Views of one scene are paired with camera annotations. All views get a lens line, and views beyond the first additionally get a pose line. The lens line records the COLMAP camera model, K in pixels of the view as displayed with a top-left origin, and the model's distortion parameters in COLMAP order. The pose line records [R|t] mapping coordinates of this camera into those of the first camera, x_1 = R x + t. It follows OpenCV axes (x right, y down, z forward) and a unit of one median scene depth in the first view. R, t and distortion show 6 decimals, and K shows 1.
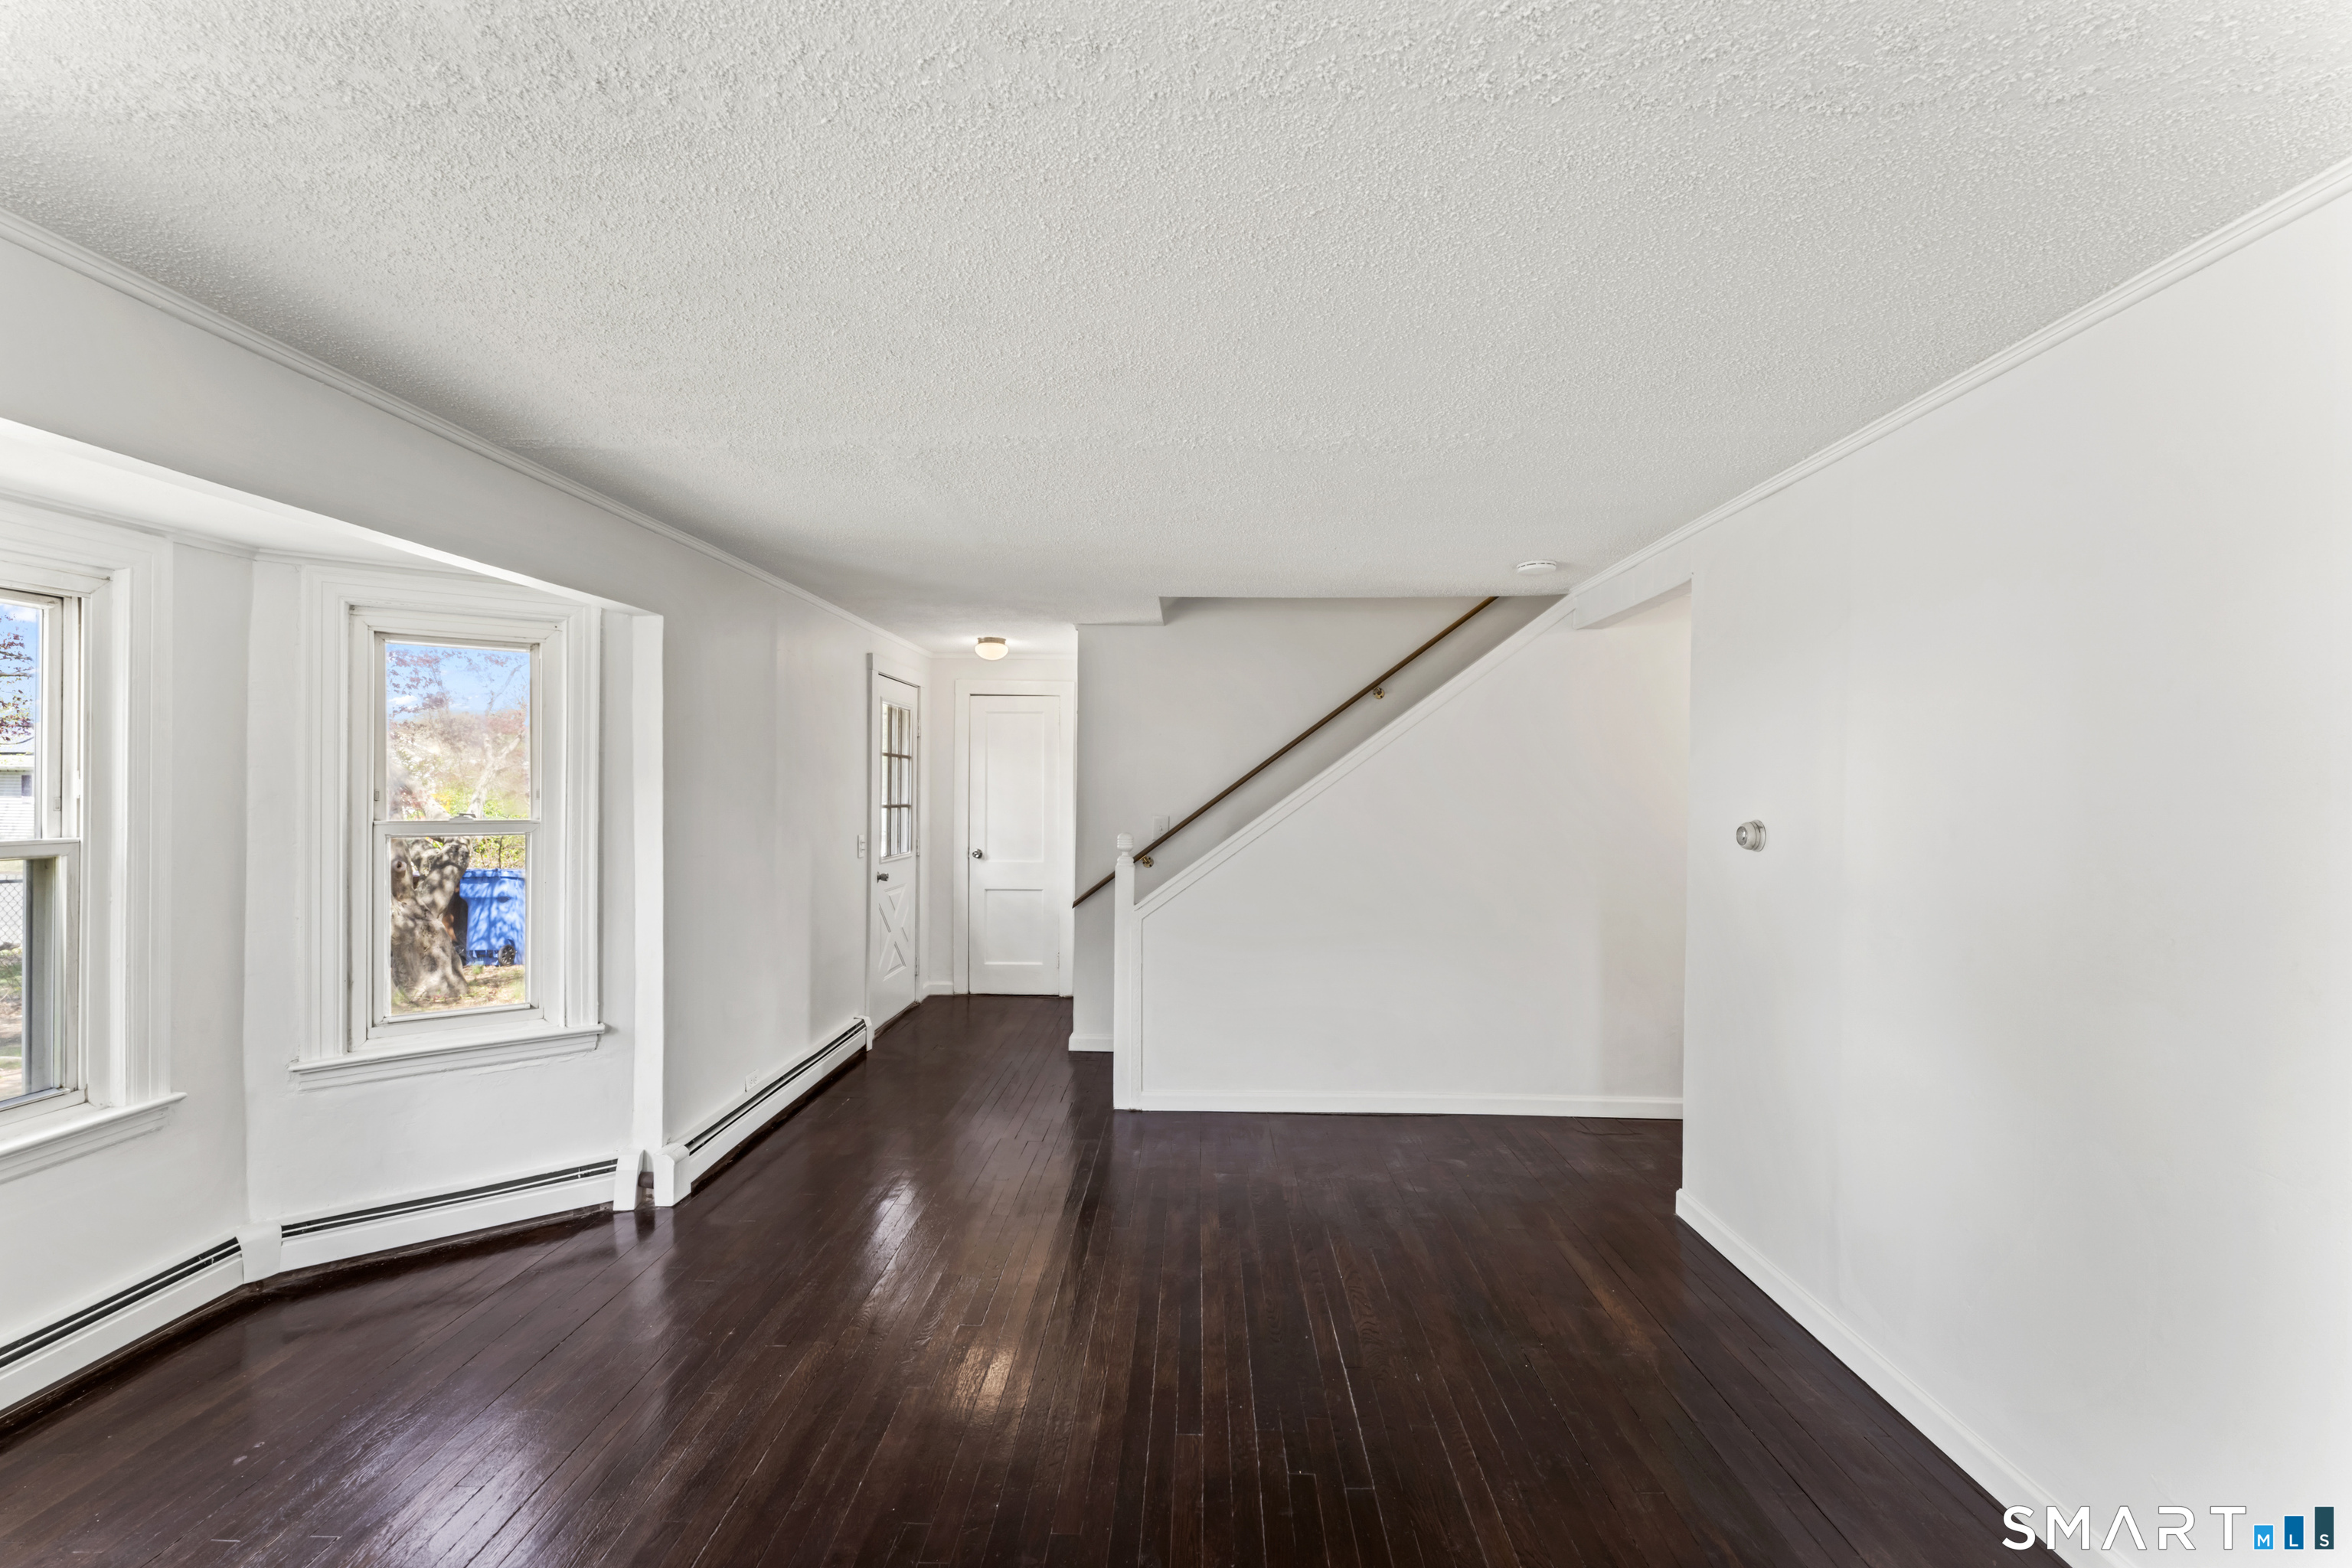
lens RADIAL K [[964.2, 0, 1173.9], [0, 964.2, 786.4], [0, 0, 1]] dist [-0.004805, 0.001221]
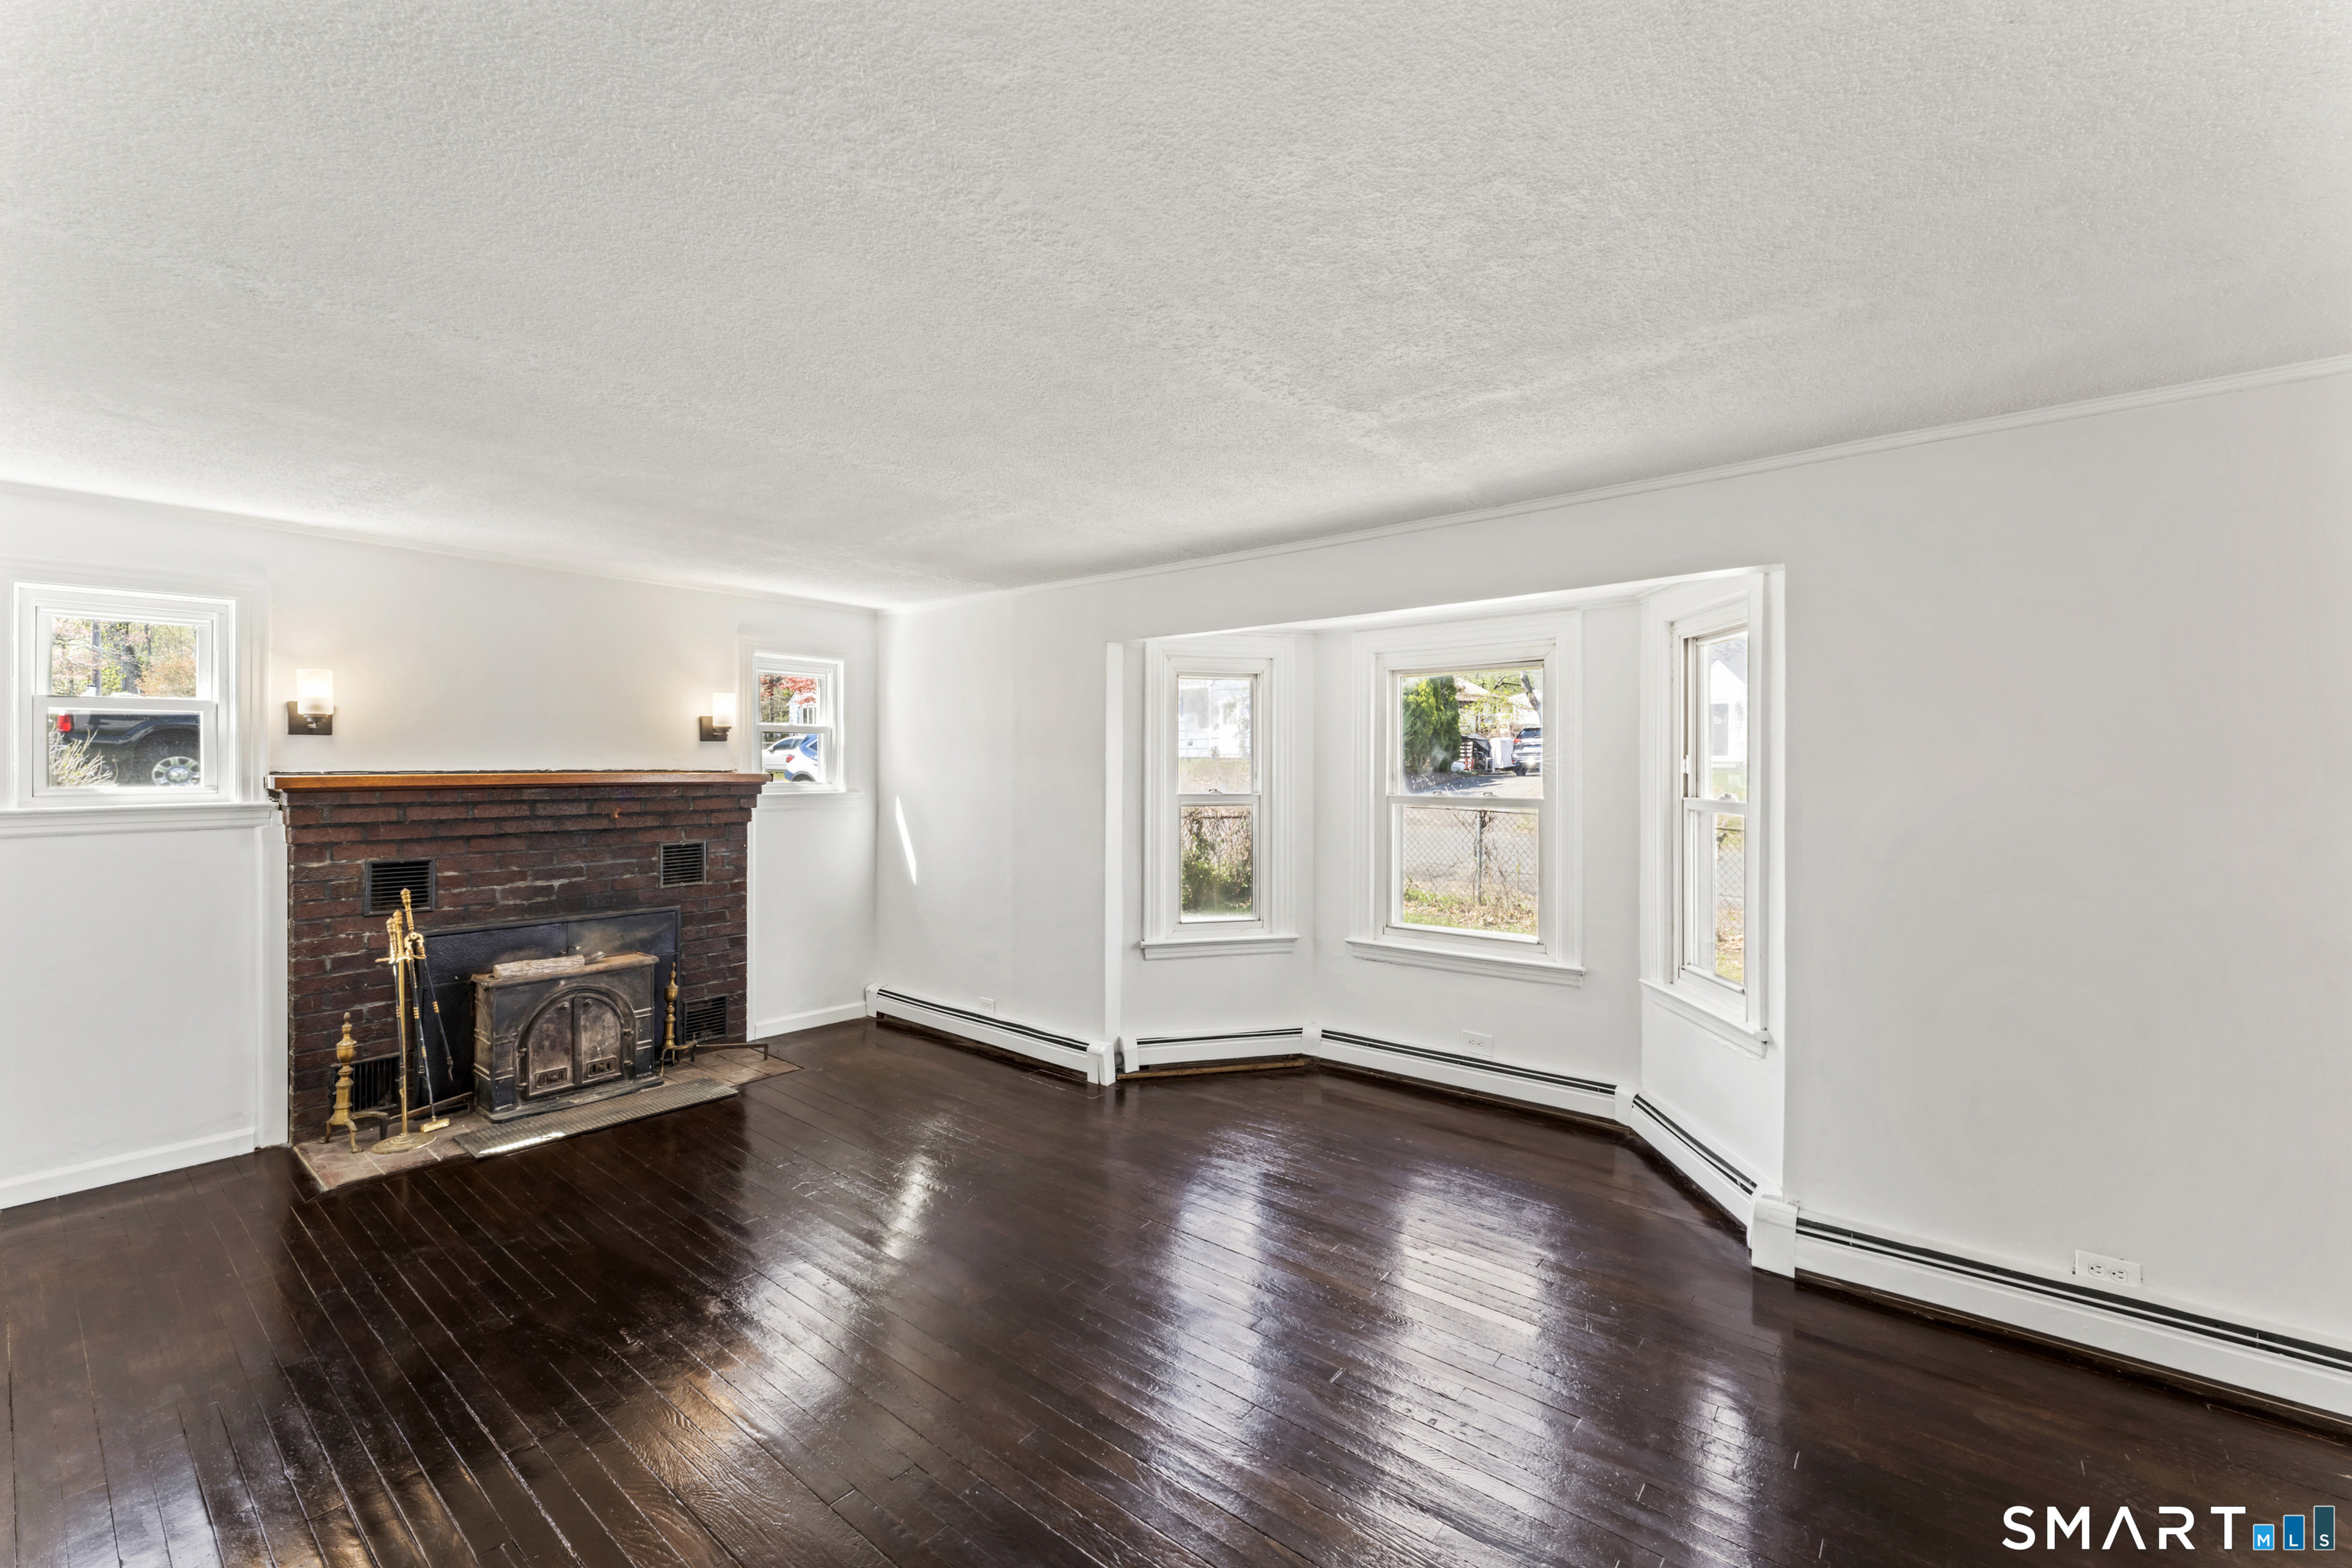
lens RADIAL K [[964.2, 0, 1185.8], [0, 964.2, 761.3], [0, 0, 1]] dist [-0.004805, 0.001221]
pose [[-0.606734, -0.010509, -0.794836, 0.471322], [-0.003783, 0.999939, -0.010334, 0.005313], [0.794896, -0.003263, -0.606737, 1.162543]]
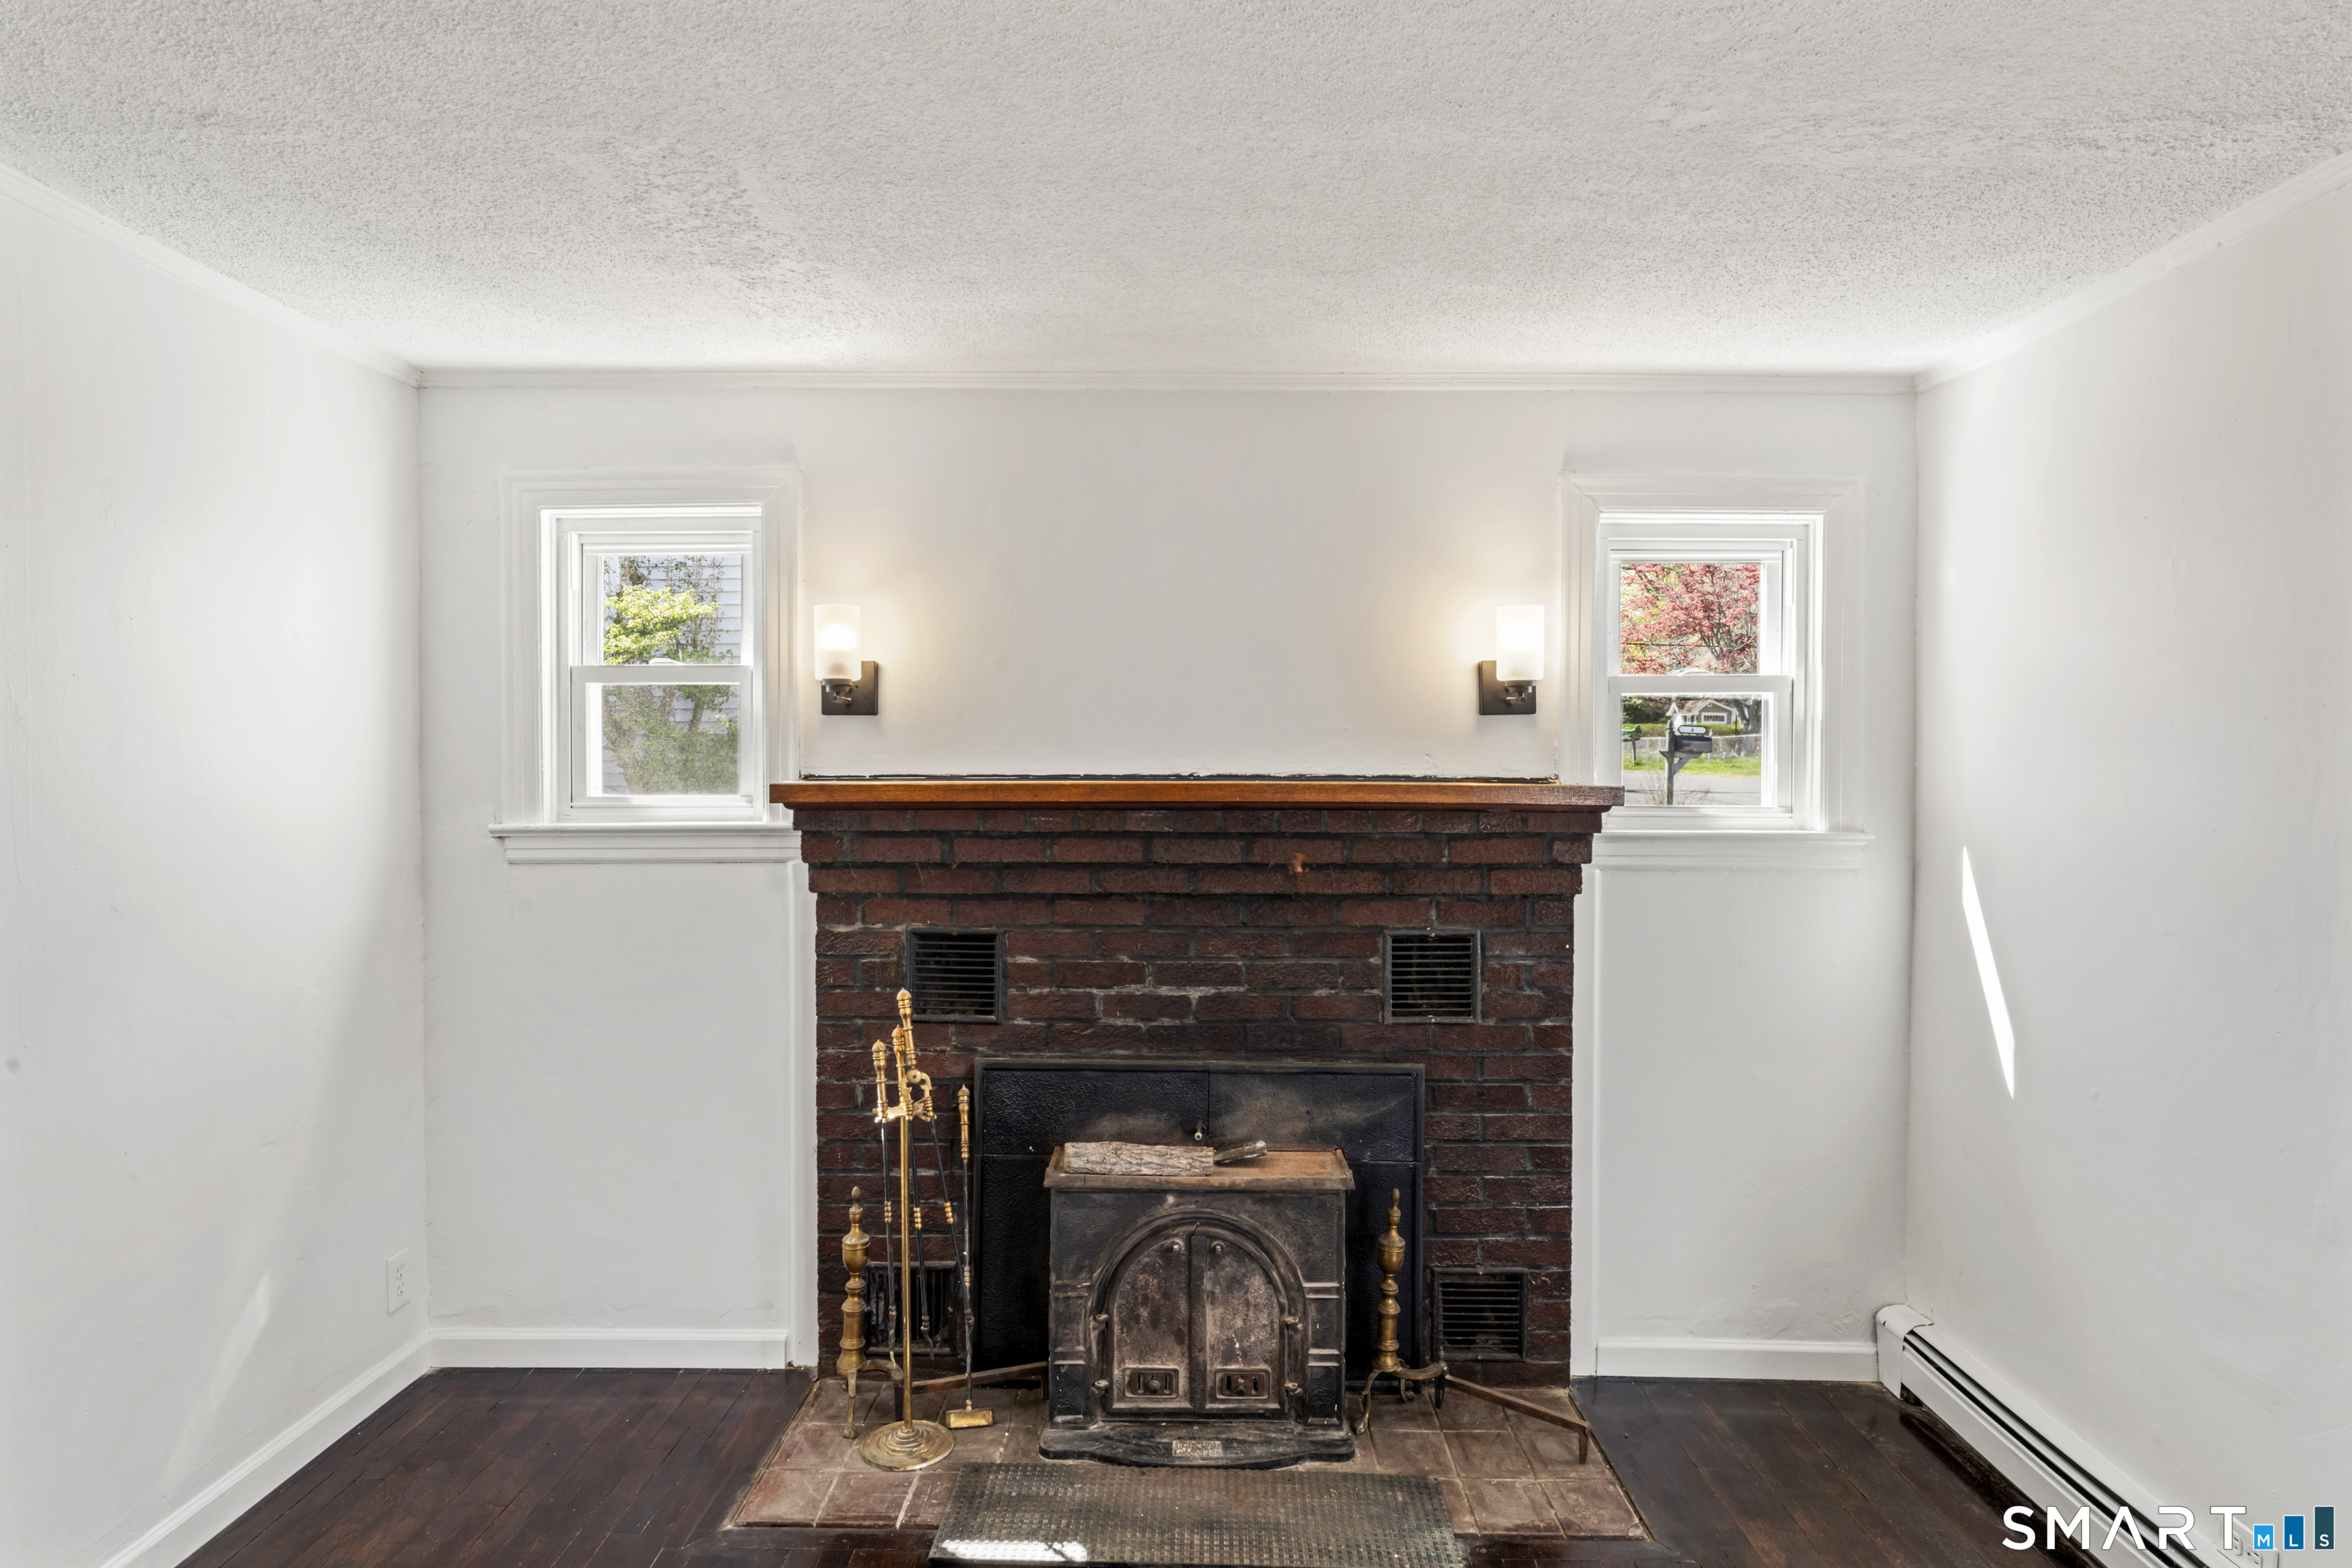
lens RADIAL K [[1297.4, 0, 1171.8], [0, 1297.4, 786.1], [0, 0, 1]] dist [0.000098, -0.000414]
pose [[-0.999877, -0.010053, -0.012067, -0.041423], [-0.010230, 0.999840, 0.014708, 0.001425], [0.011917, 0.014829, -0.999819, 0.577014]]
